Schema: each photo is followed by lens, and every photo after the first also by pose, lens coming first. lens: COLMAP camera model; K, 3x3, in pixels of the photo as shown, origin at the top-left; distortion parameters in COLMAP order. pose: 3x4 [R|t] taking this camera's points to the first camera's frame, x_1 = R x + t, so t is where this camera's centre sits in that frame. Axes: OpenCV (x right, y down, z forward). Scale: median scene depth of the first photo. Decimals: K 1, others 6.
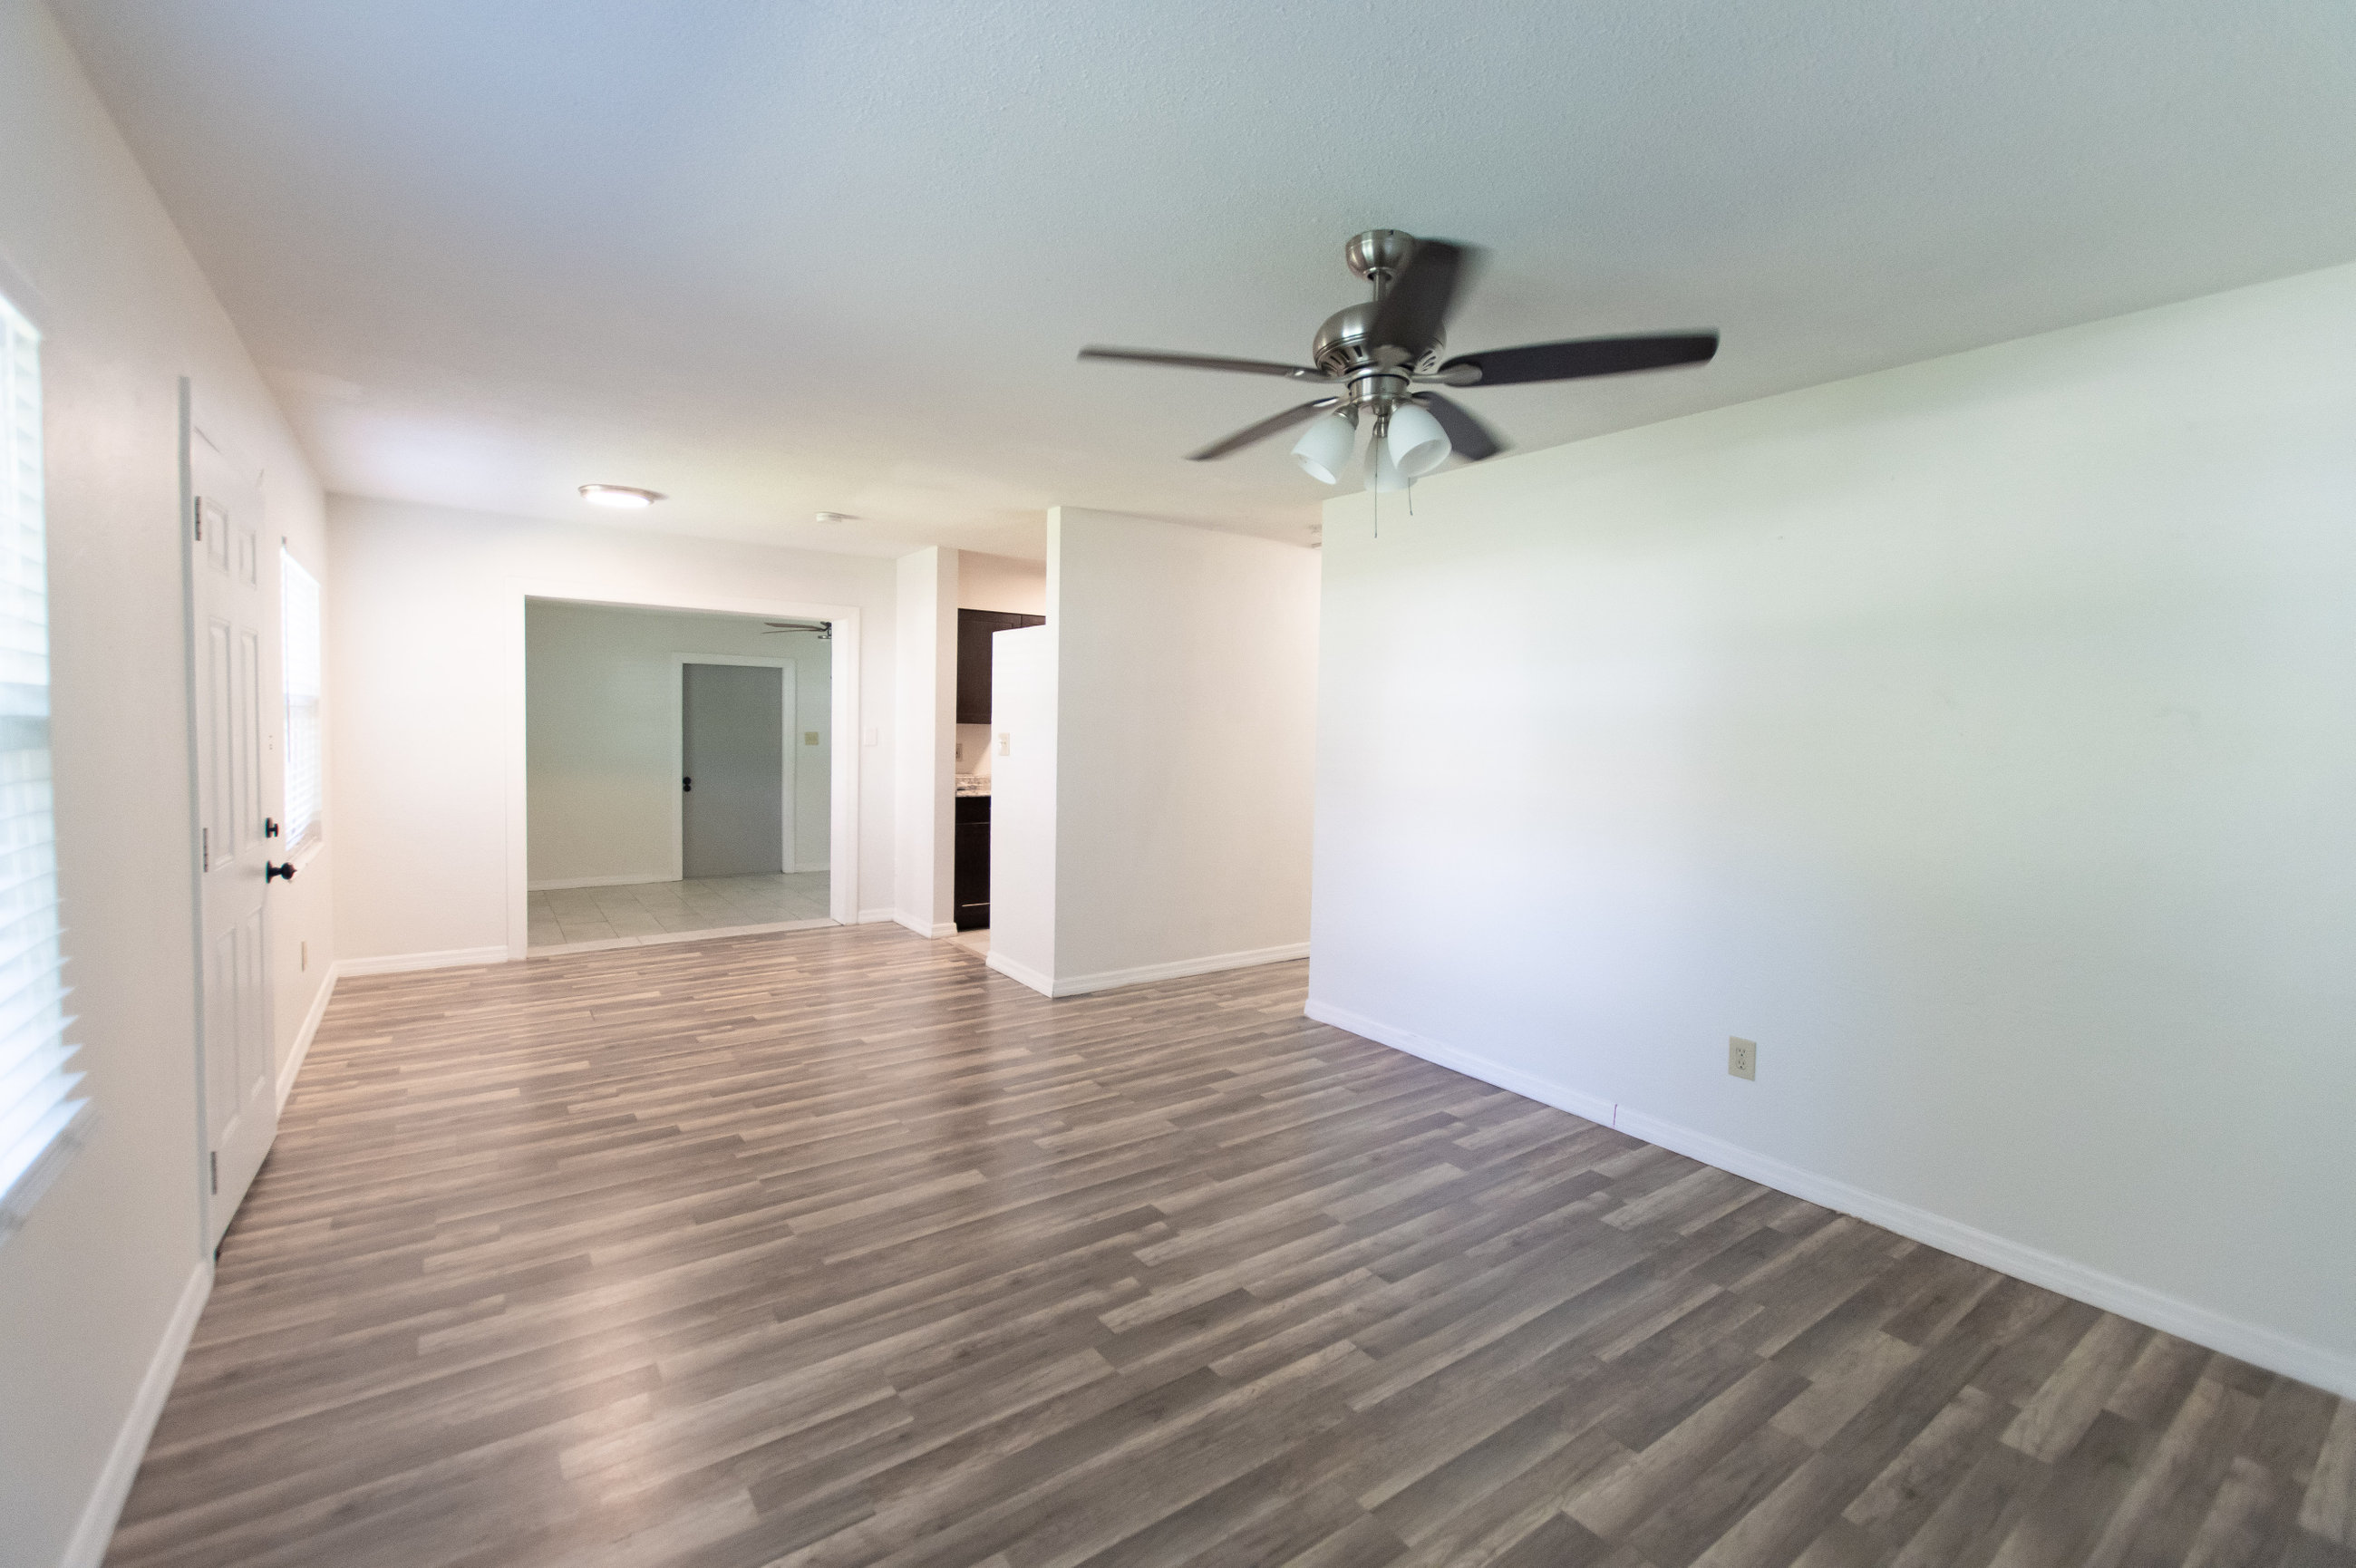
lens RADIAL K [[1011.0, 0, 1185.6], [0, 1011.0, 745.0], [0, 0, 1]] dist [0.001892, -0.000752]
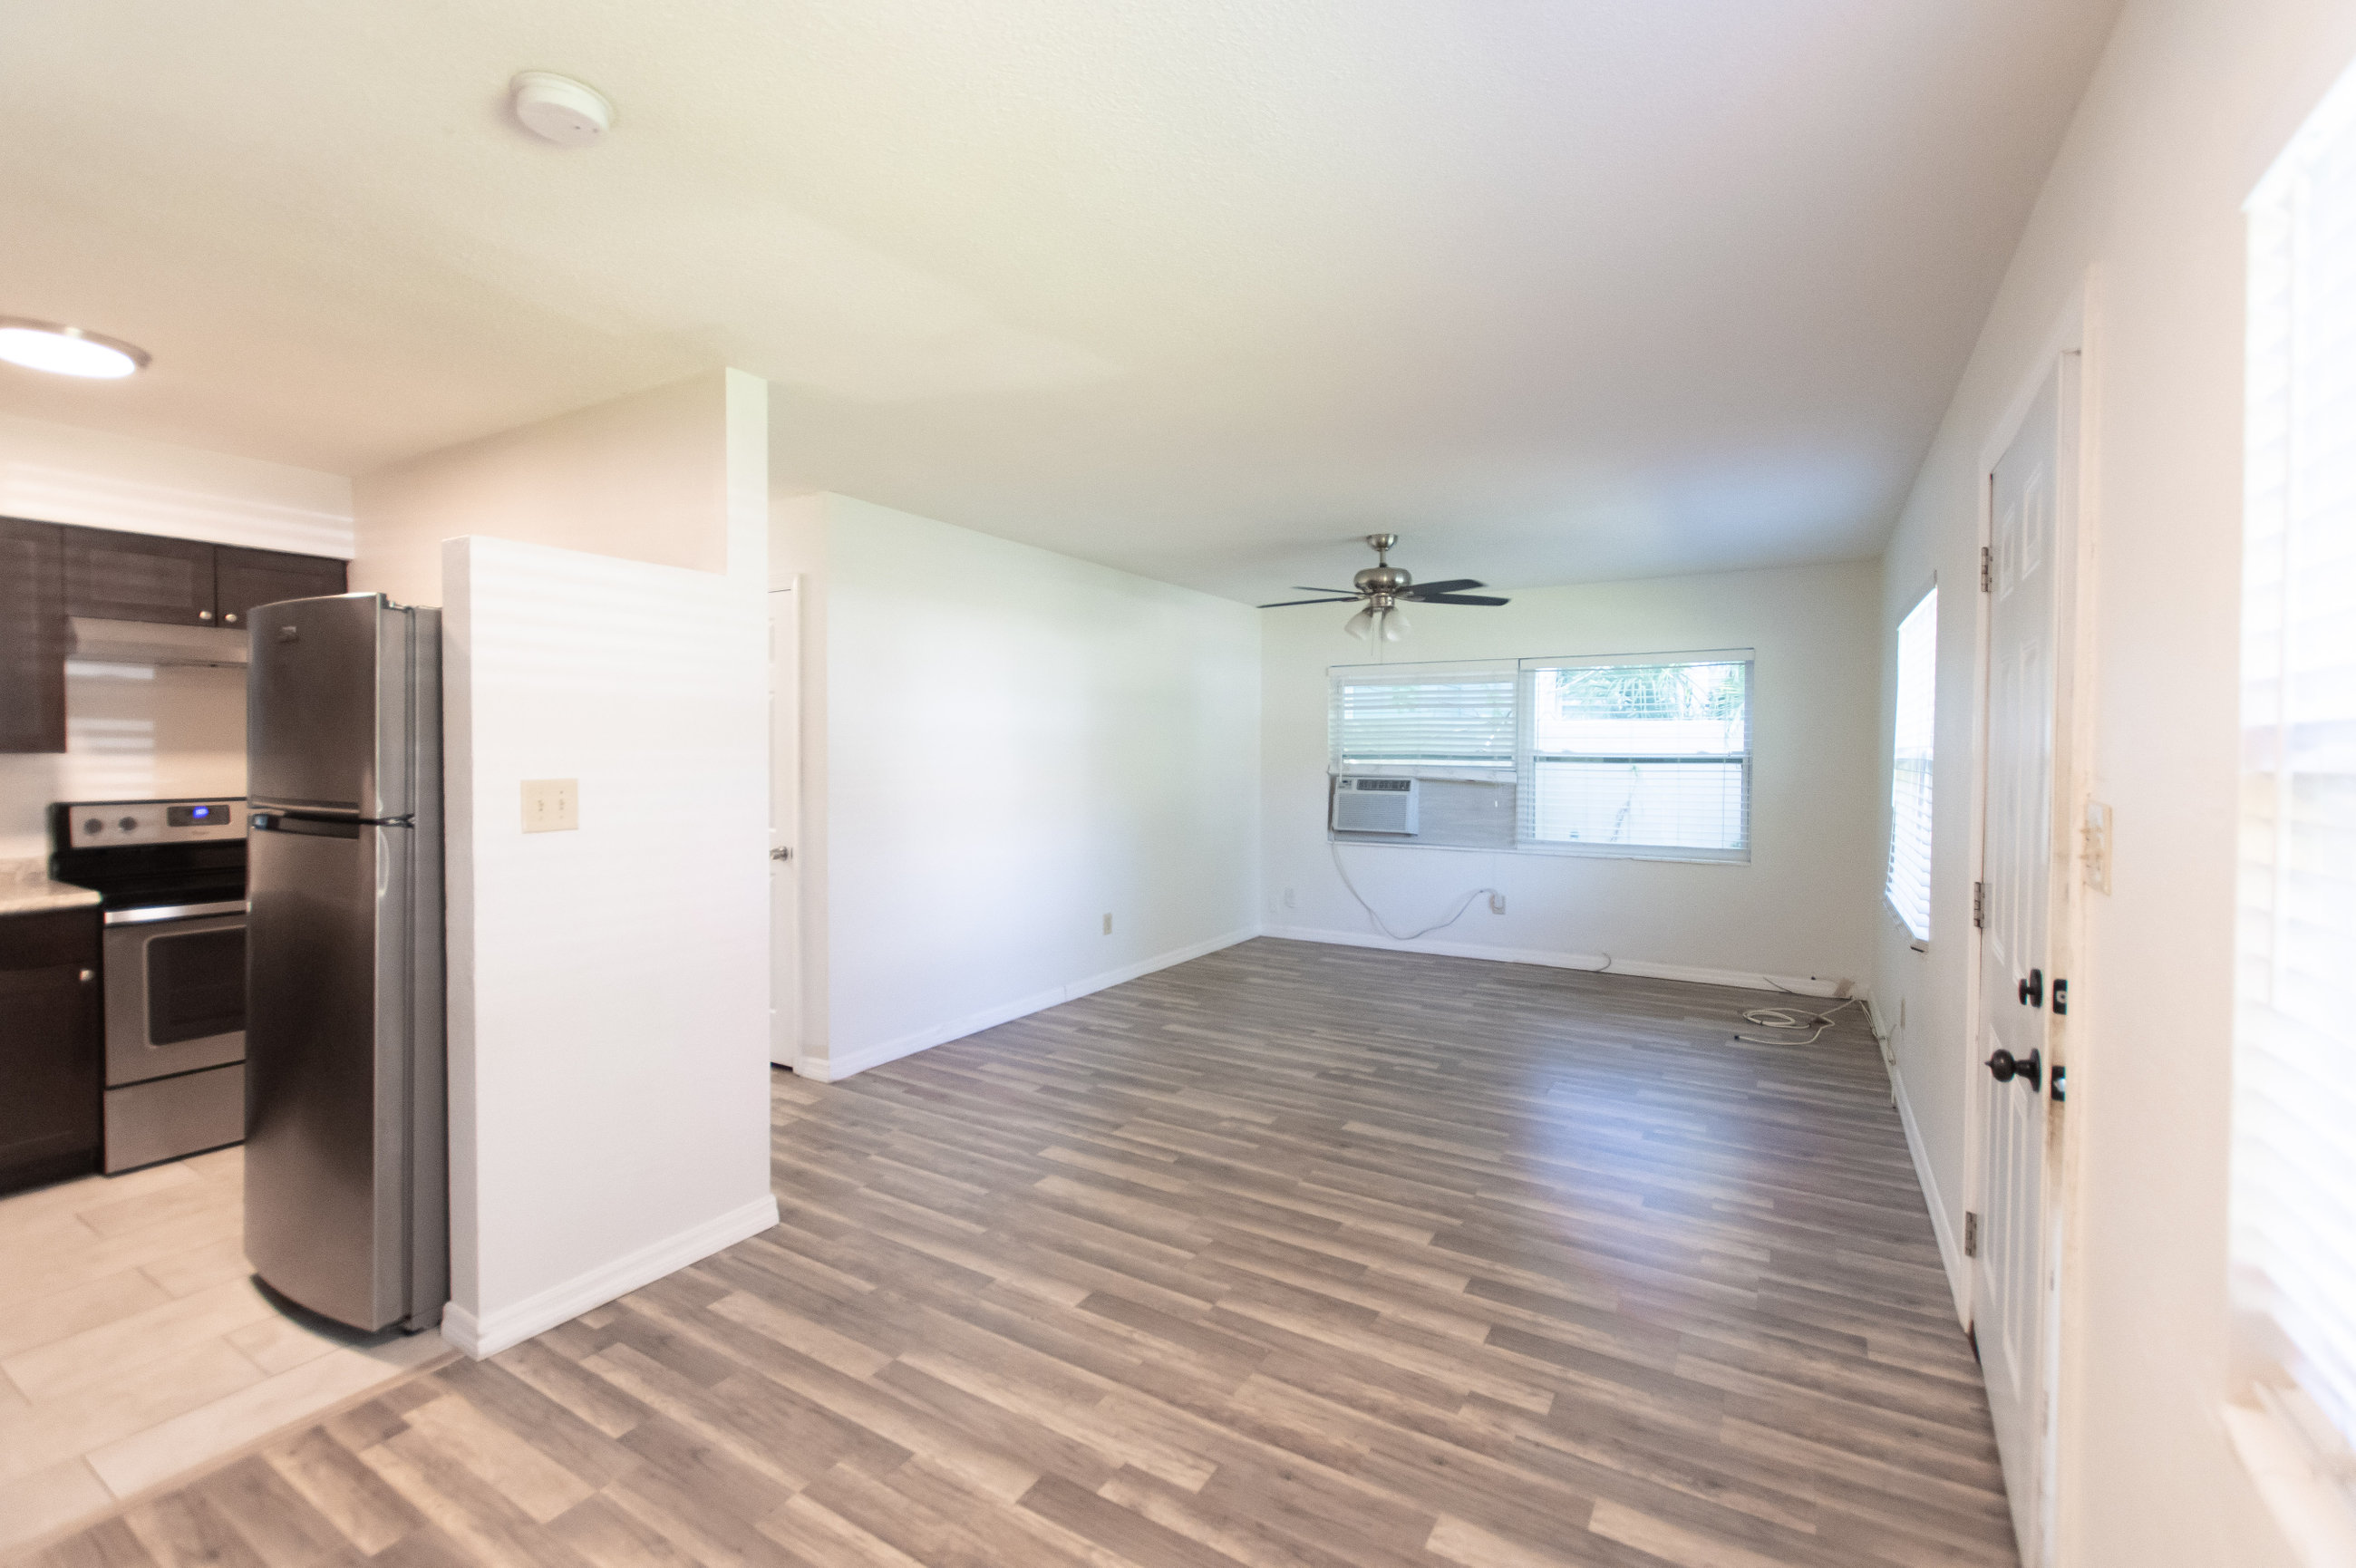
lens RADIAL K [[1011.0, 0, 1185.6], [0, 1011.0, 745.0], [0, 0, 1]] dist [0.001892, -0.000752]
pose [[-0.389310, -0.022143, 0.920840, -1.066785], [0.008329, 0.999586, 0.027557, -0.057137], [-0.921069, 0.018398, -0.388964, 1.417975]]
